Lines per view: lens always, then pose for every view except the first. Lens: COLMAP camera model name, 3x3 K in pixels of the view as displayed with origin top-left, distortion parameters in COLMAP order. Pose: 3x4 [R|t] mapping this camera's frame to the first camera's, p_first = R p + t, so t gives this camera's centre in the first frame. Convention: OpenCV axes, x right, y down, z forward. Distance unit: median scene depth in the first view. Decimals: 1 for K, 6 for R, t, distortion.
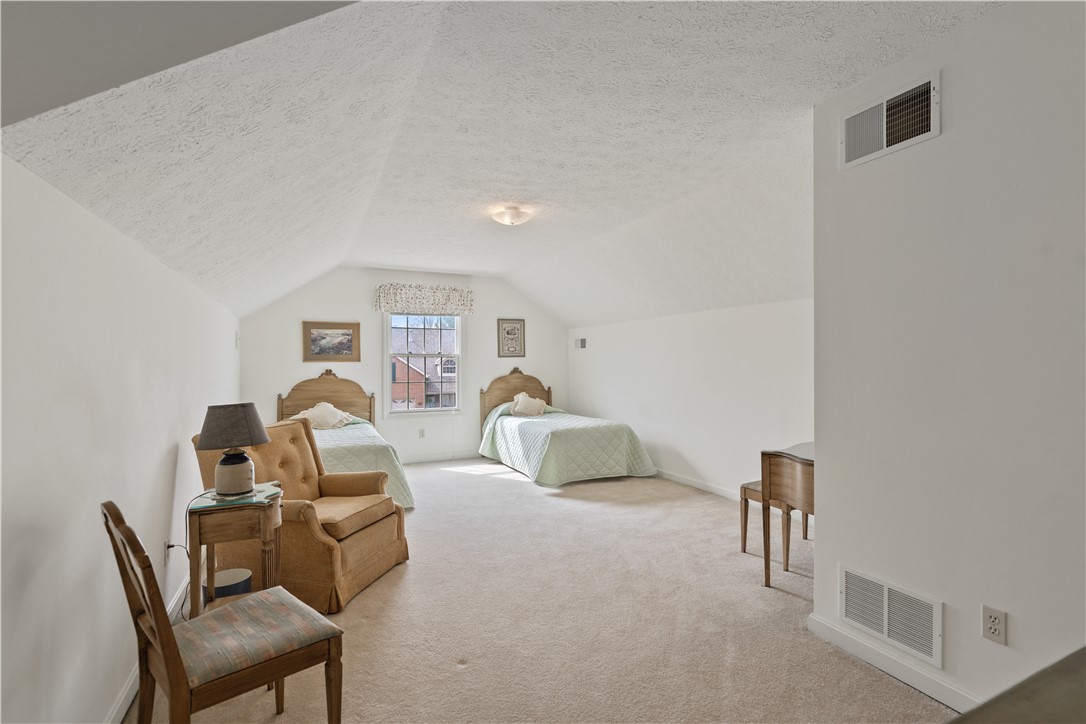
lens RADIAL K [[488.9, 0, 540.7], [0, 488.9, 367.9], [0, 0, 1]] dist [0.003840, -0.003506]
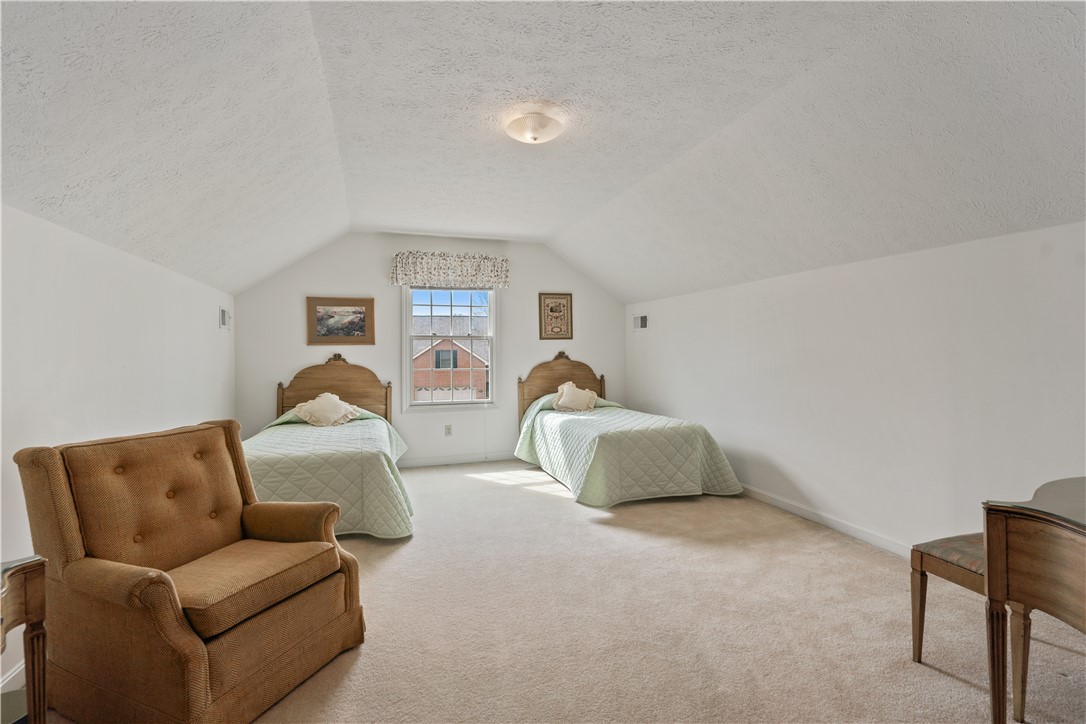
lens RADIAL K [[488.9, 0, 545.1], [0, 488.9, 356.9], [0, 0, 1]] dist [0.003840, -0.003506]
pose [[0.992903, -0.000714, -0.118927, 0.029884], [0.001087, 0.999995, 0.003075, 0.007790], [0.118924, -0.003182, 0.992898, 0.252493]]
